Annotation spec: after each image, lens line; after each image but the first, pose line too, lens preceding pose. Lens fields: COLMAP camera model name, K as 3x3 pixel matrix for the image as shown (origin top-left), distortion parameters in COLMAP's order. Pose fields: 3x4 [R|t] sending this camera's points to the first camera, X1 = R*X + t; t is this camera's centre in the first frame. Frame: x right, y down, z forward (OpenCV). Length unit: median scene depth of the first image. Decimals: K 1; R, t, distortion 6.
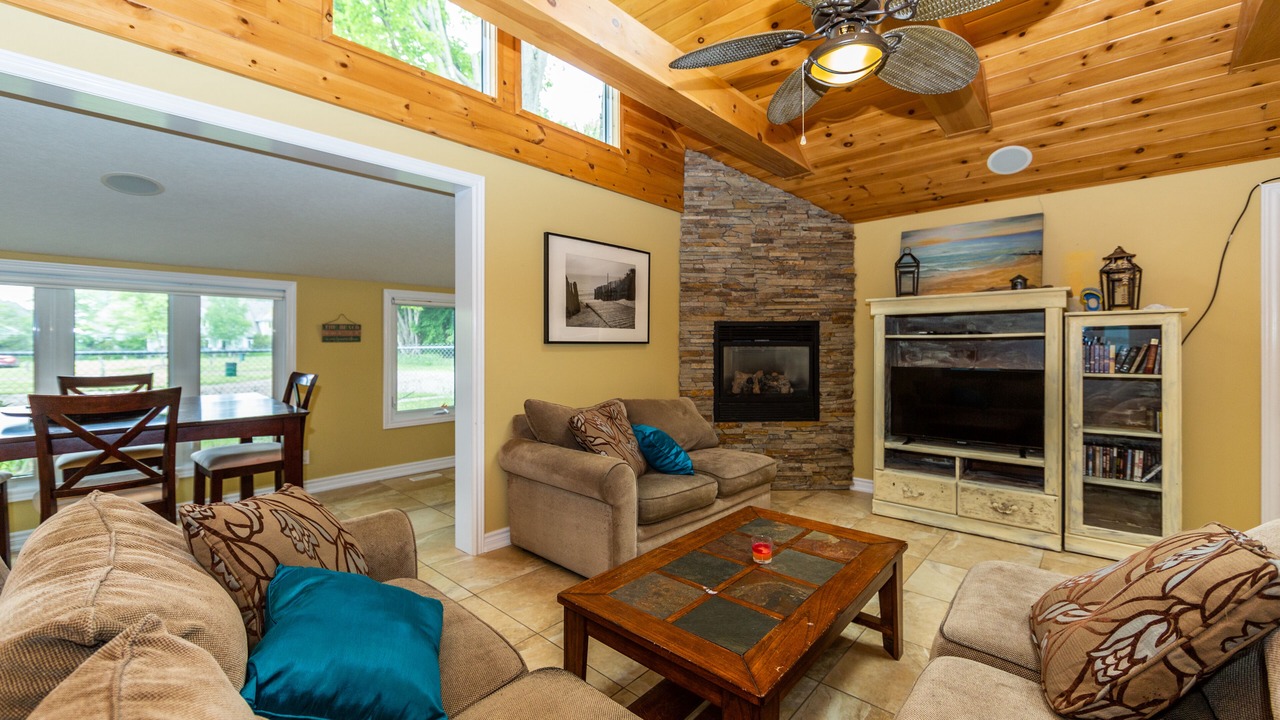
lens RADIAL K [[525.6, 0, 630.8], [0, 525.6, 347.4], [0, 0, 1]] dist [-0.004340, 0.000536]
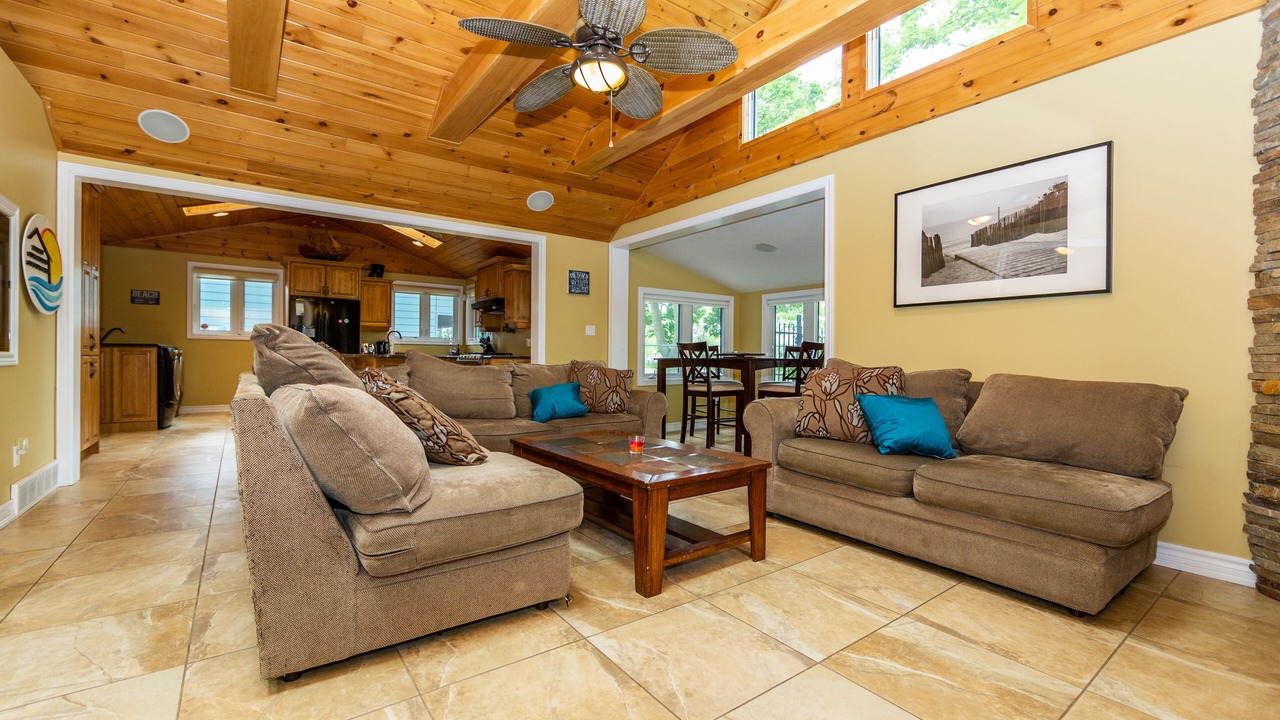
lens RADIAL K [[525.6, 0, 633.4], [0, 525.6, 359.4], [0, 0, 1]] dist [-0.004340, 0.000536]
pose [[-0.189921, 0.001767, -0.981798, 0.846174], [-0.013640, 0.999897, 0.004439, 0.086928], [0.981705, 0.014235, -0.189877, 0.669231]]
